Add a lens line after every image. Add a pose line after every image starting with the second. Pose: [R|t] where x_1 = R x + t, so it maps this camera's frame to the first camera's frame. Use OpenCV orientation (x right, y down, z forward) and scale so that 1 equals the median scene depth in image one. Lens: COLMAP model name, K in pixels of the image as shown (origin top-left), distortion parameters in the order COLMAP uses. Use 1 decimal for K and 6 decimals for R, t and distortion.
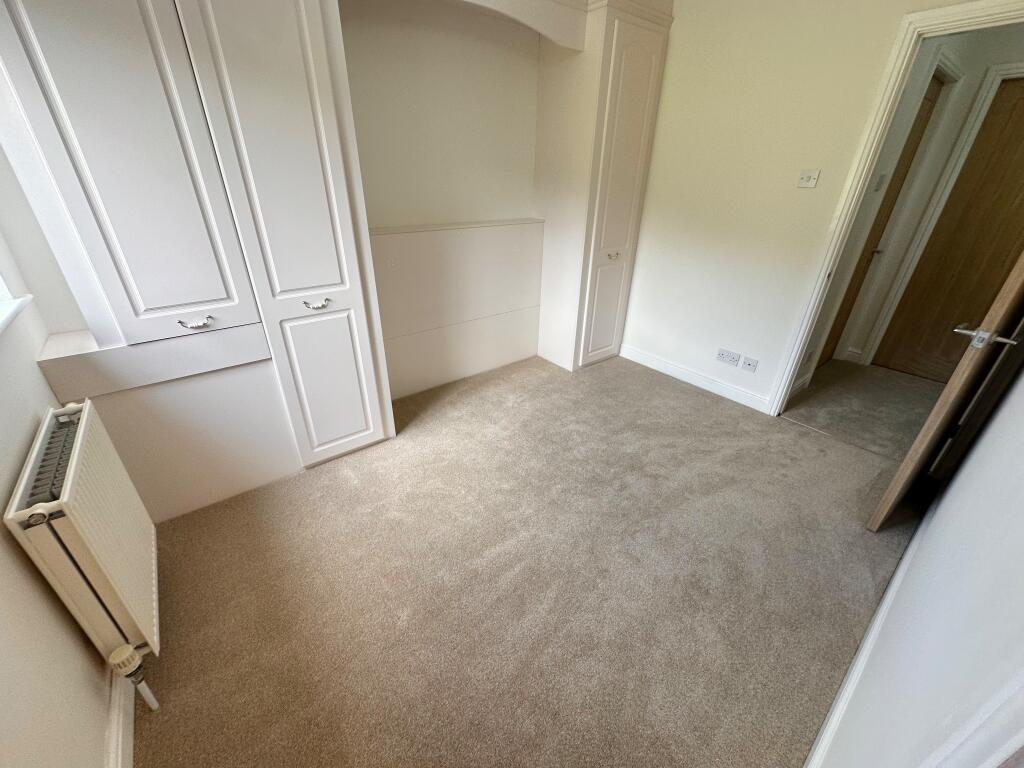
lens RADIAL K [[405.5, 0, 512.1], [0, 405.5, 380.2], [0, 0, 1]] dist [-0.005106, -0.000936]
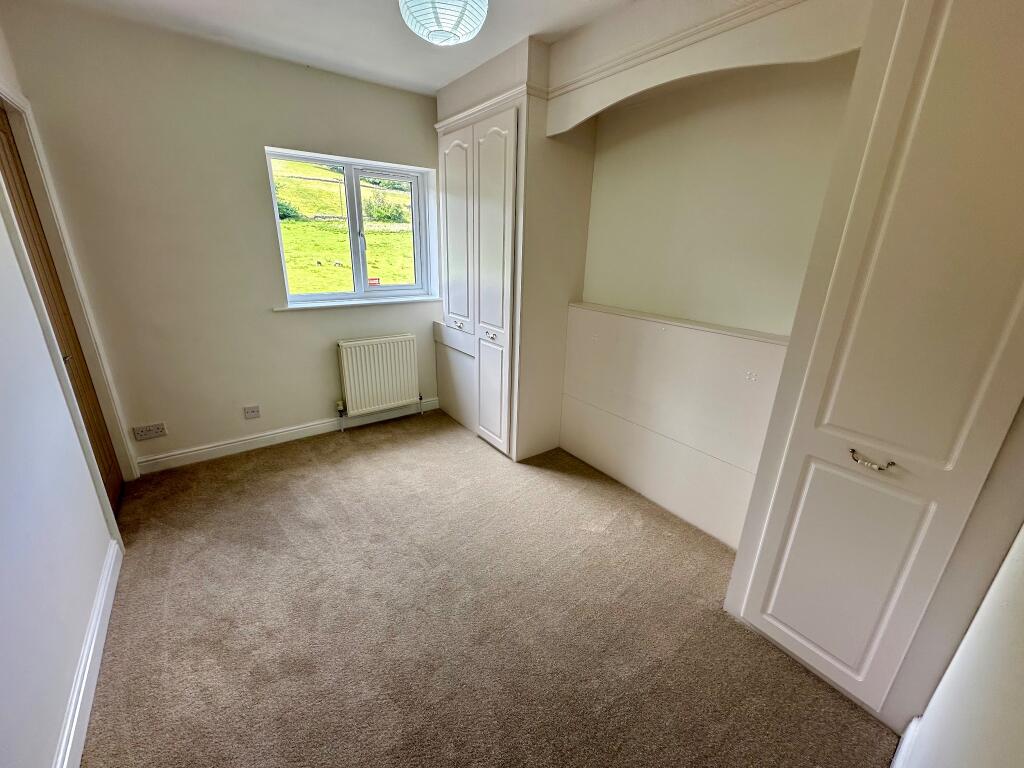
lens RADIAL K [[405.5, 0, 516.6], [0, 405.5, 385.6], [0, 0, 1]] dist [-0.005106, -0.000936]
pose [[-0.027801, 0.310391, -0.950202, 0.970421], [-0.480752, 0.829265, 0.284952, -0.484780], [0.876416, 0.464733, 0.126167, 0.924981]]
